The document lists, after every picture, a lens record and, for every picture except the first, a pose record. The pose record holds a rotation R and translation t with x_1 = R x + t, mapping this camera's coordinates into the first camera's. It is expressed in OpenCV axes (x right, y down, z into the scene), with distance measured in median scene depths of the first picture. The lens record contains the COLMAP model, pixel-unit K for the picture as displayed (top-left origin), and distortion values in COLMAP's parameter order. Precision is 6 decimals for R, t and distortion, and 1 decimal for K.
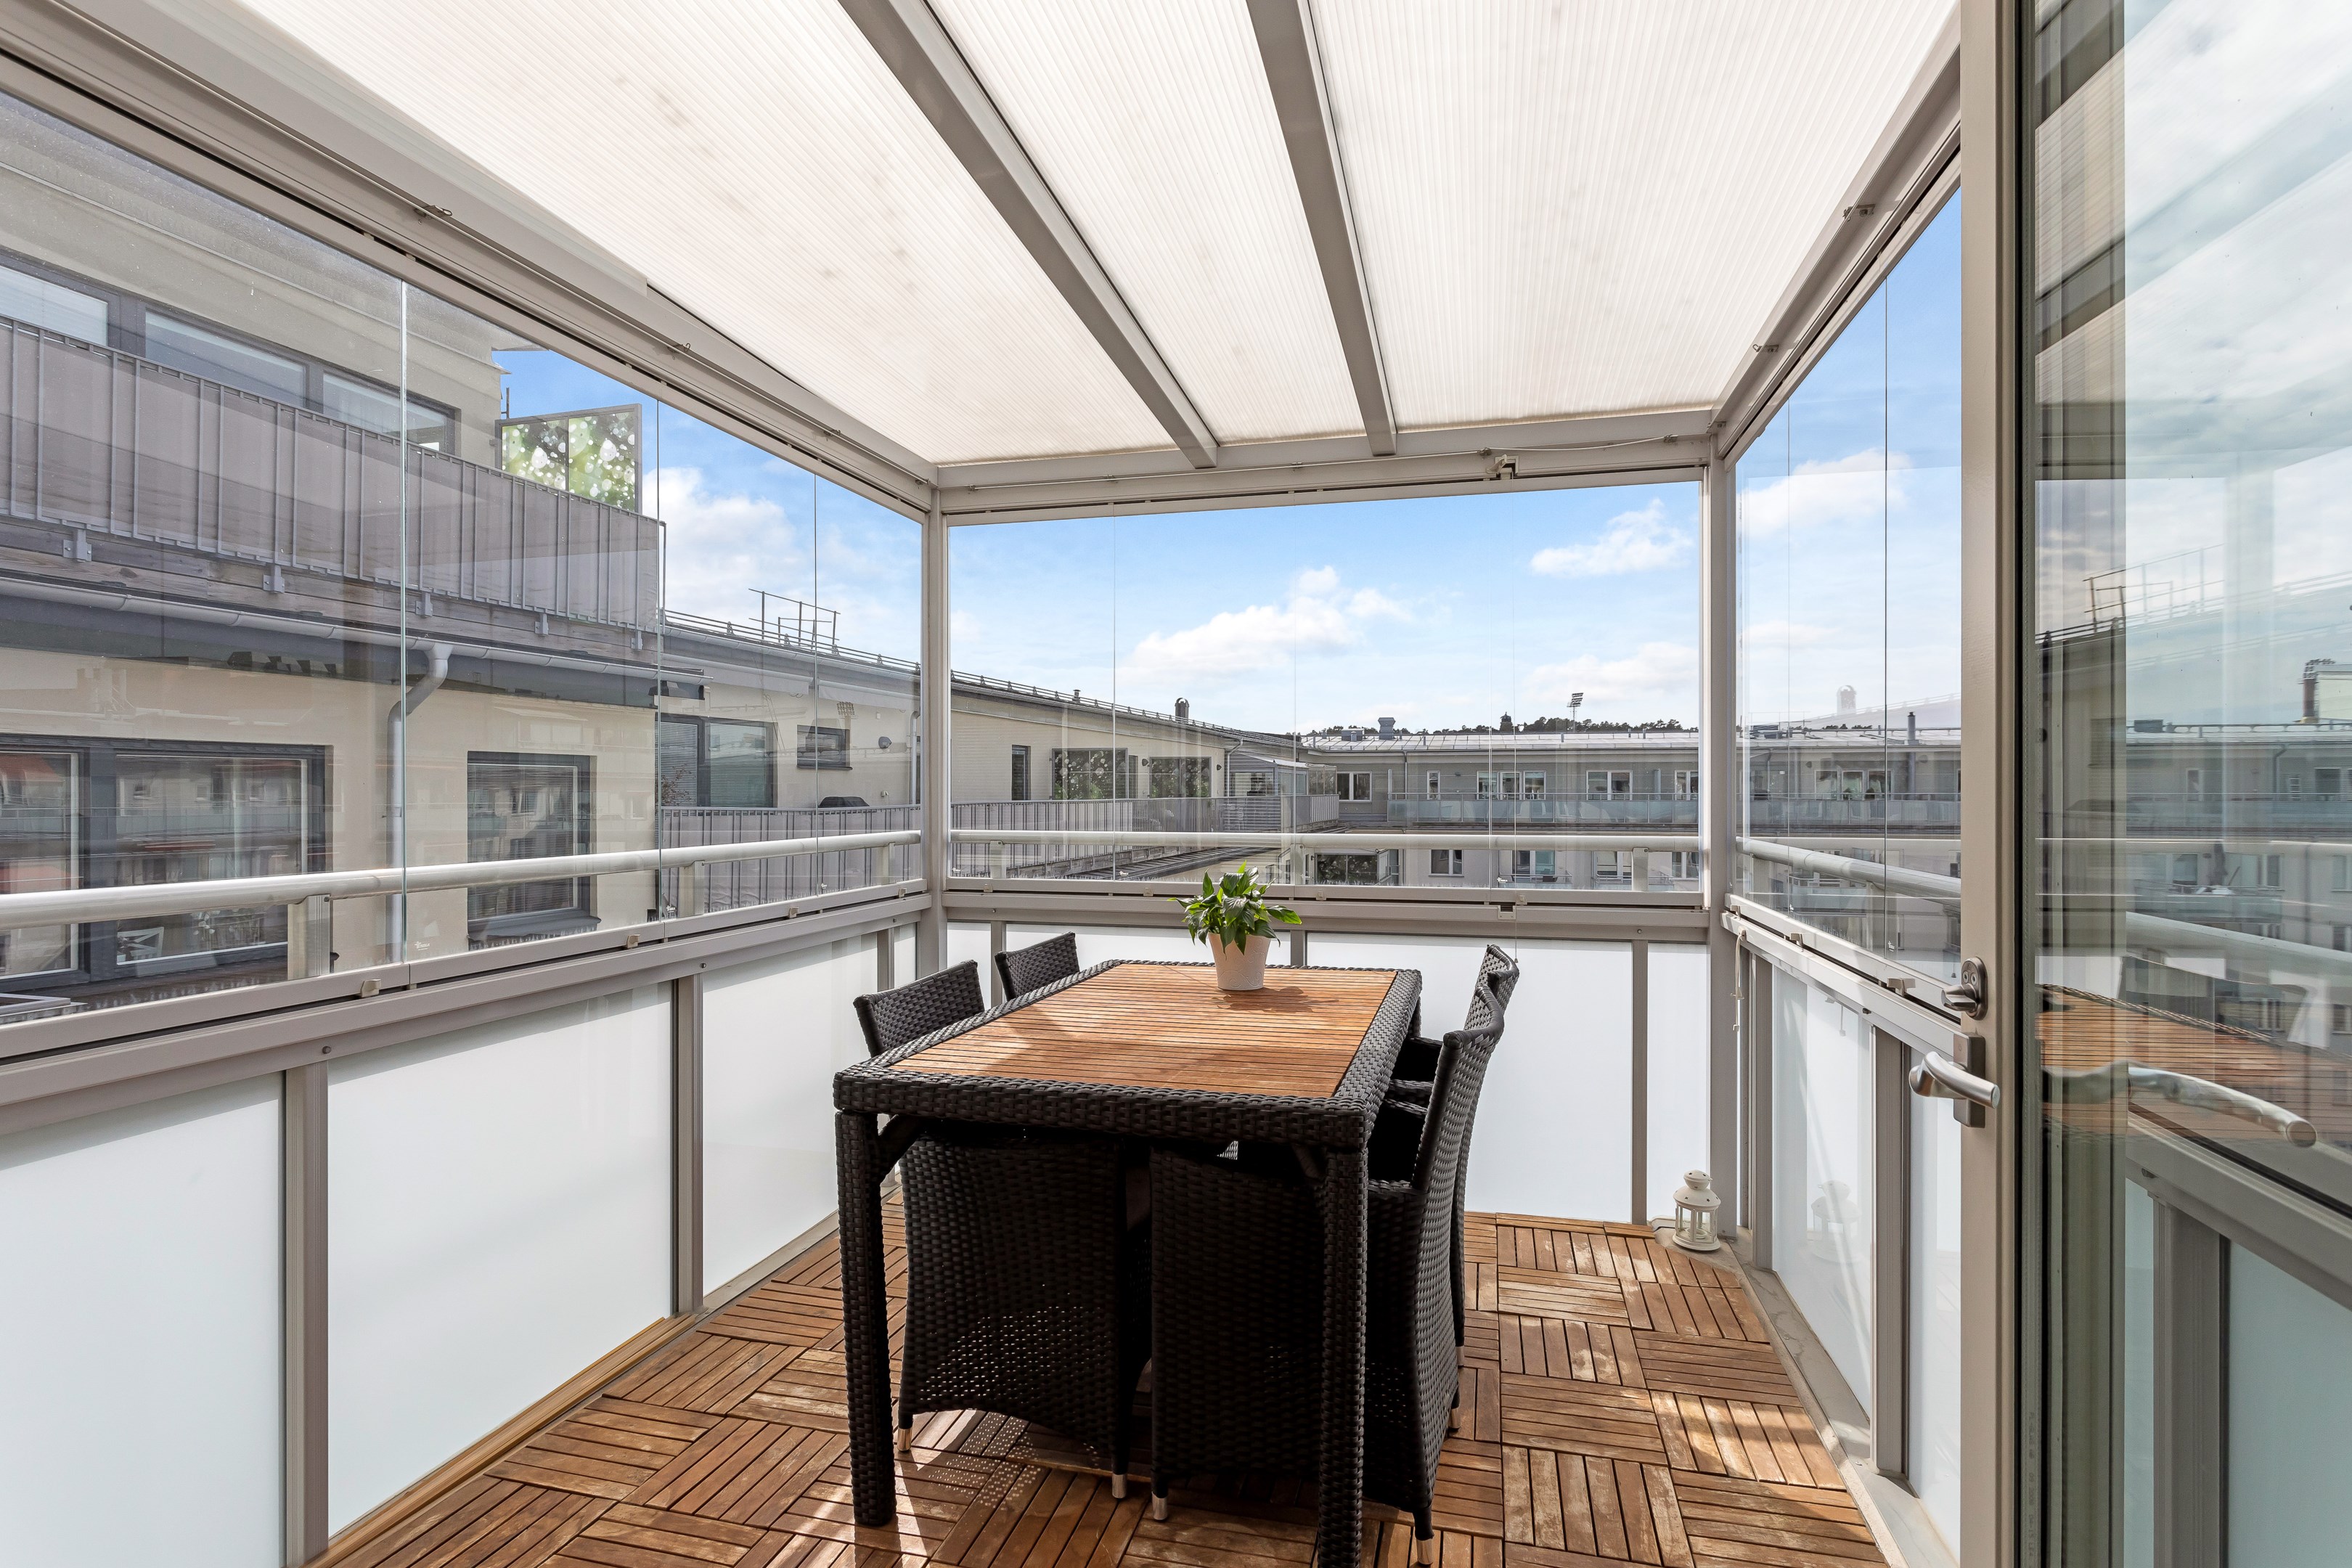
lens RADIAL K [[1193.9, 0, 1175.6], [0, 1193.9, 782.3], [0, 0, 1]] dist [0.000513, -0.000091]
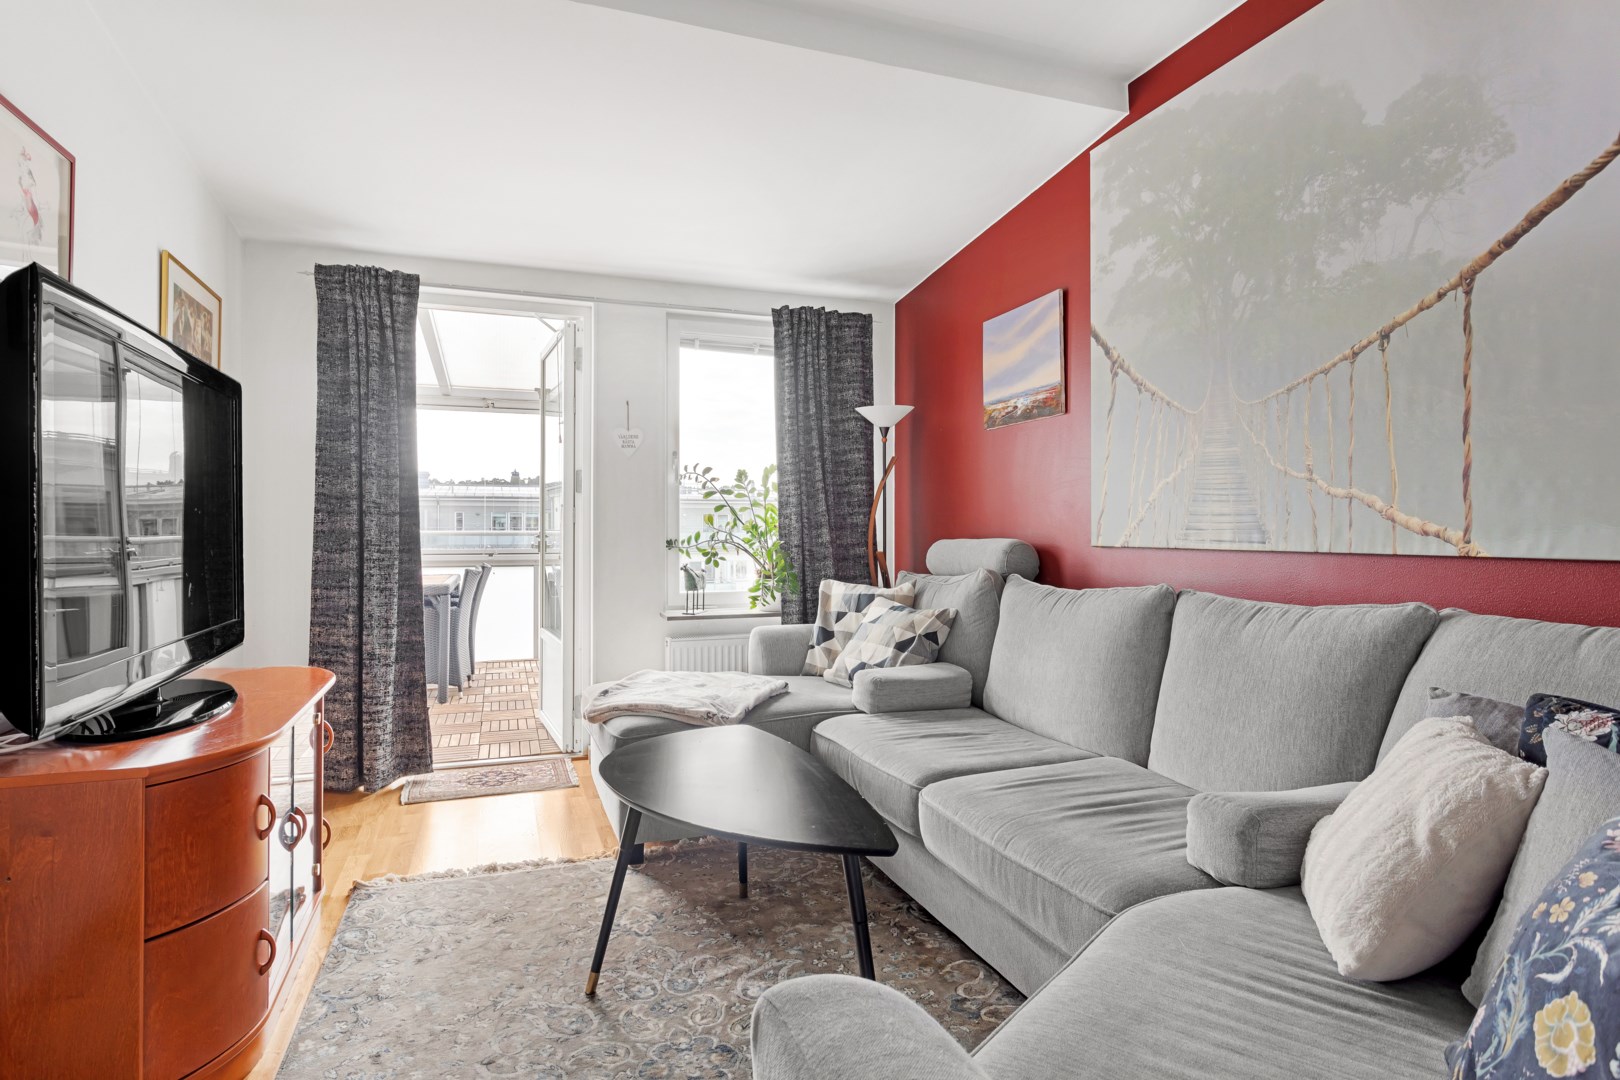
lens RADIAL K [[872.7, 0, 810.2], [0, 872.7, 527.4], [0, 0, 1]] dist [0.002510, 0.001595]
pose [[0.827700, 0.000796, 0.561170, -1.082640], [-0.004918, 0.999971, 0.005835, 0.075547], [-0.561149, -0.007589, 0.827680, -4.763090]]
